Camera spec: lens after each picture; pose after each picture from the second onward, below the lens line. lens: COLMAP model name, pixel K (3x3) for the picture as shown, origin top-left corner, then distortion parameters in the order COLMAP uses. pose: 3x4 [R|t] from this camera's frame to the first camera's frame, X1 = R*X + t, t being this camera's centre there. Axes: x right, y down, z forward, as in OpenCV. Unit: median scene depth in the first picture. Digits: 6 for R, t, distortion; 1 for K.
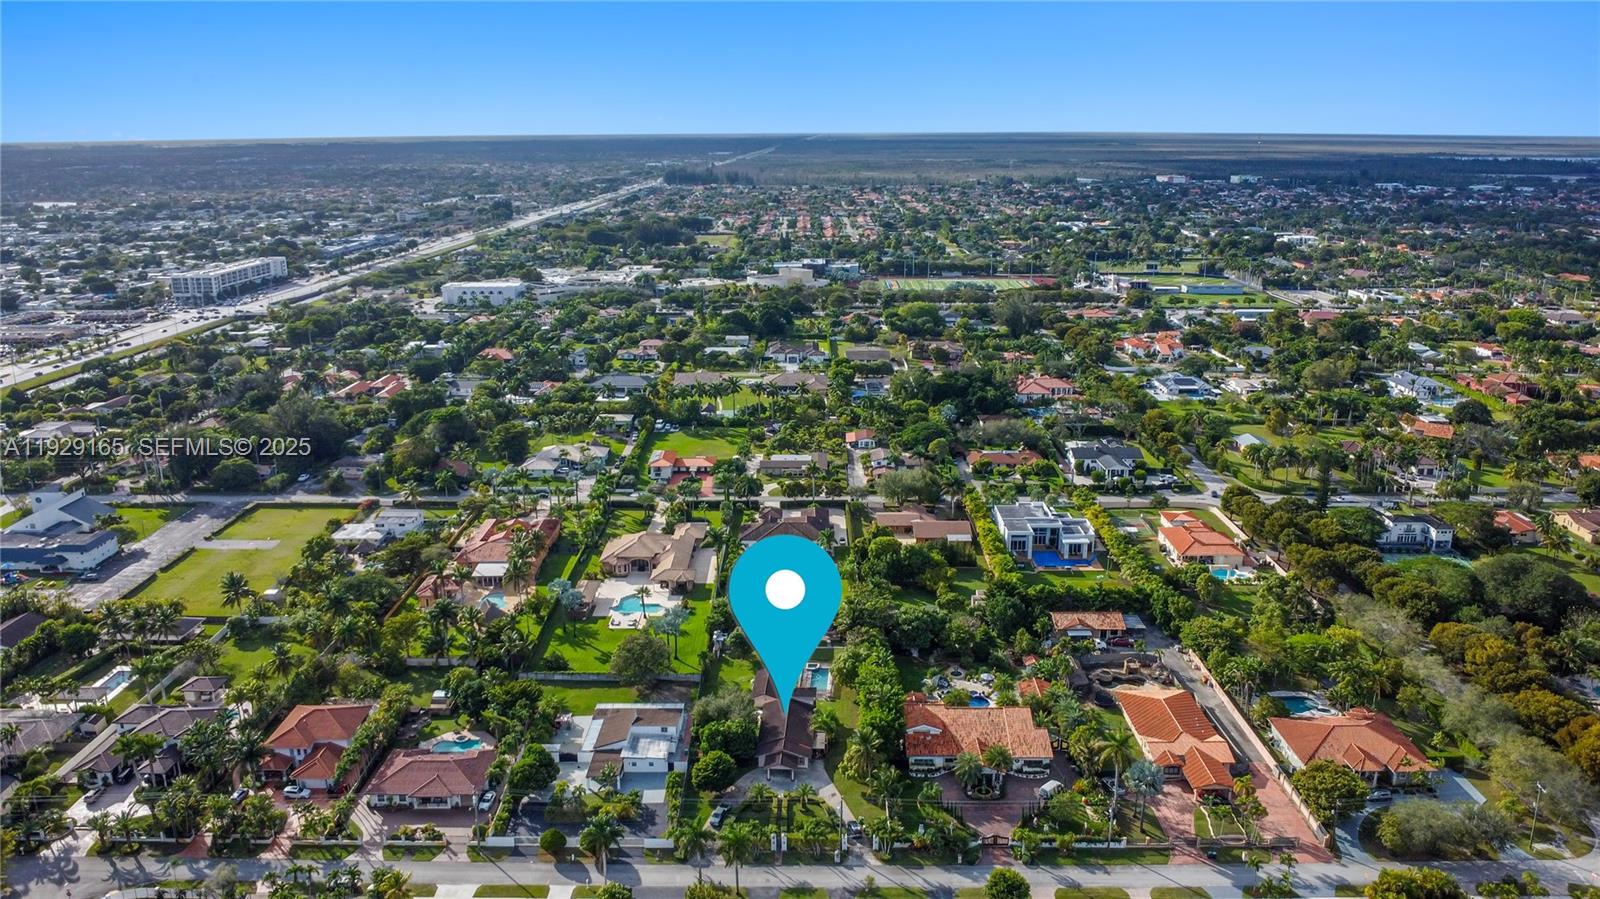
lens RADIAL K [[1172.4, 0, 800.0], [0, 1172.4, 449.5], [0, 0, 1]] dist [-0.028702, -0.003948]
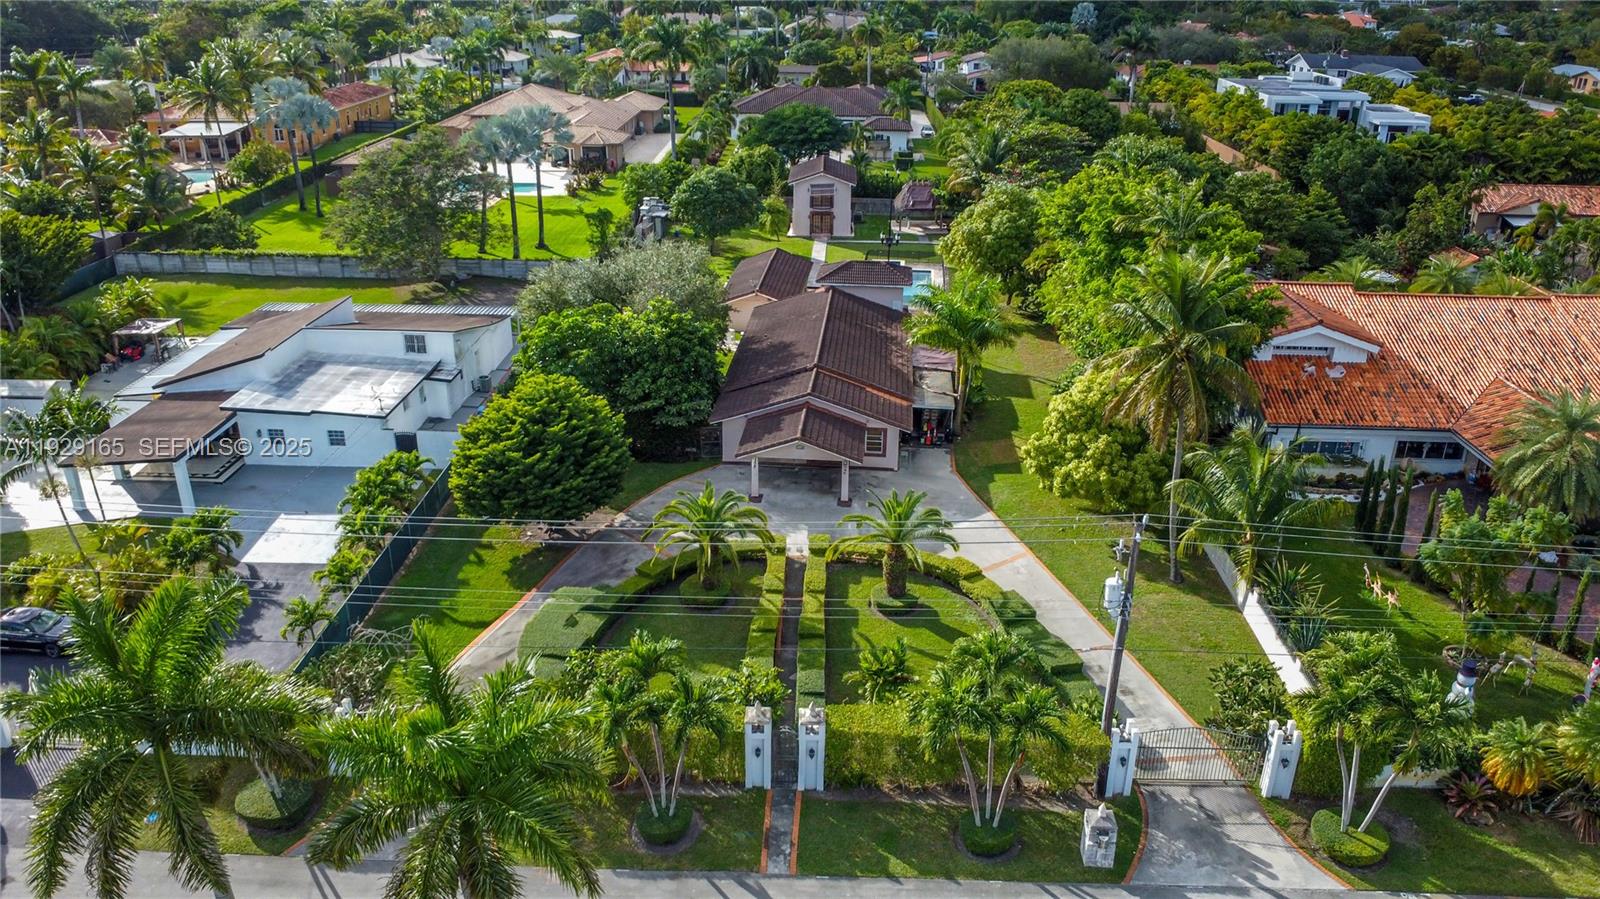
lens RADIAL K [[1172.4, 0, 800.0], [0, 1172.4, 449.5], [0, 0, 1]] dist [-0.028702, -0.003948]
pose [[0.999574, 0.023894, -0.016732, -0.012398], [-0.021468, 0.990939, 0.132586, 0.240652], [0.019749, -0.132170, 0.991030, 0.750976]]
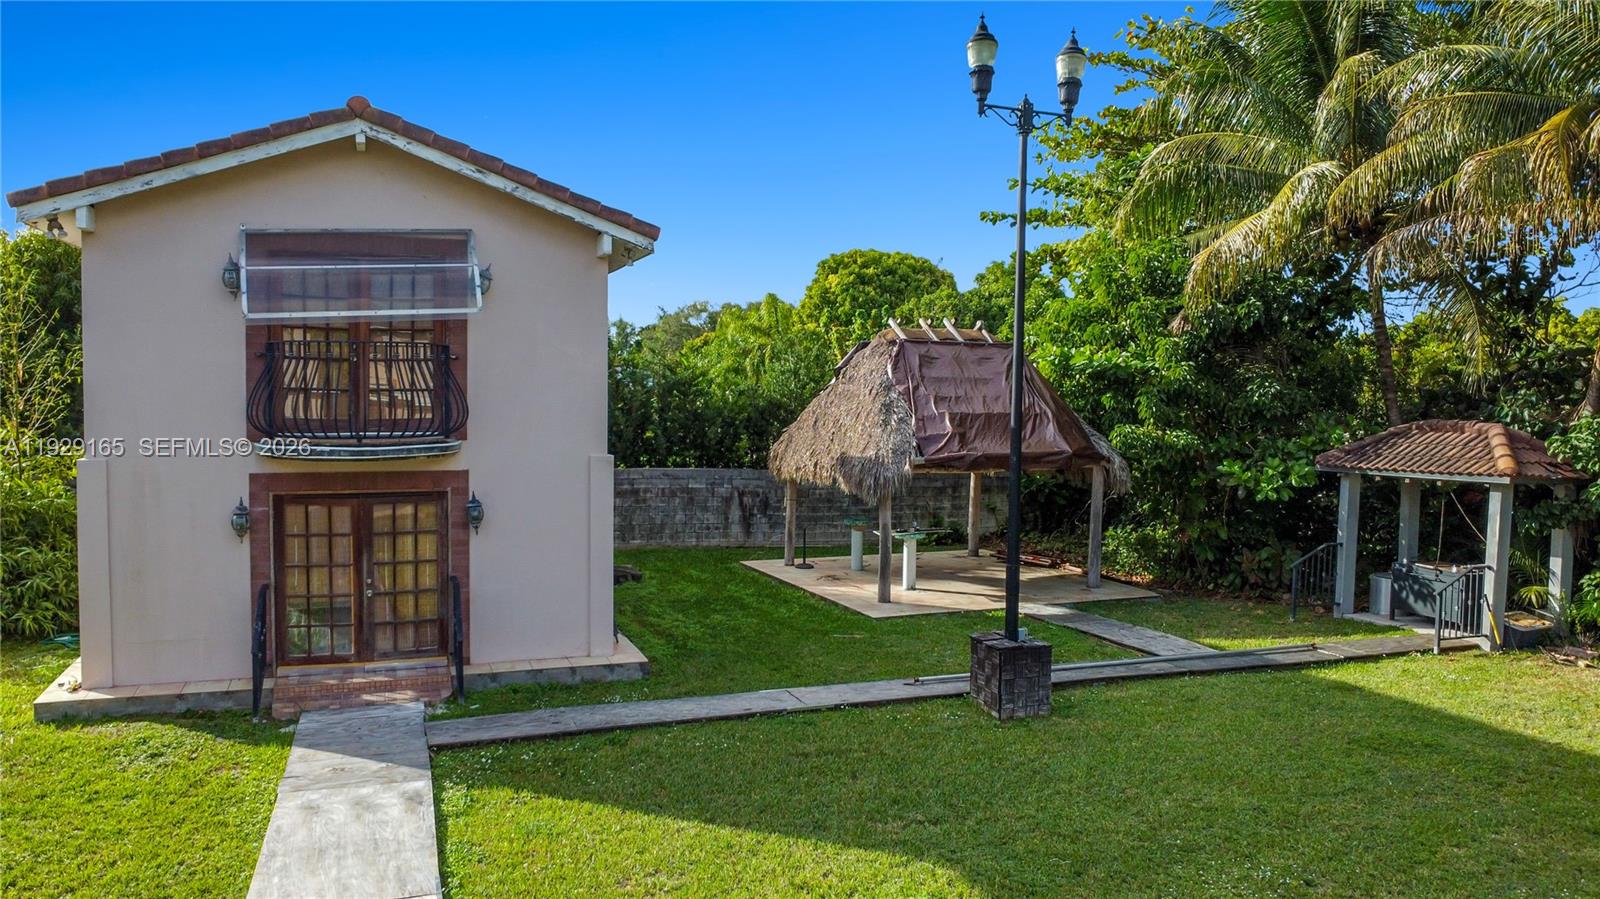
lens RADIAL K [[1172.4, 0, 800.0], [0, 1172.4, 449.5], [0, 0, 1]] dist [-0.028702, -0.003948]
pose [[0.937288, -0.003009, 0.348544, -0.013724], [0.077054, 0.977011, -0.198775, 0.216512], [-0.339933, 0.213166, 0.915973, 1.229040]]
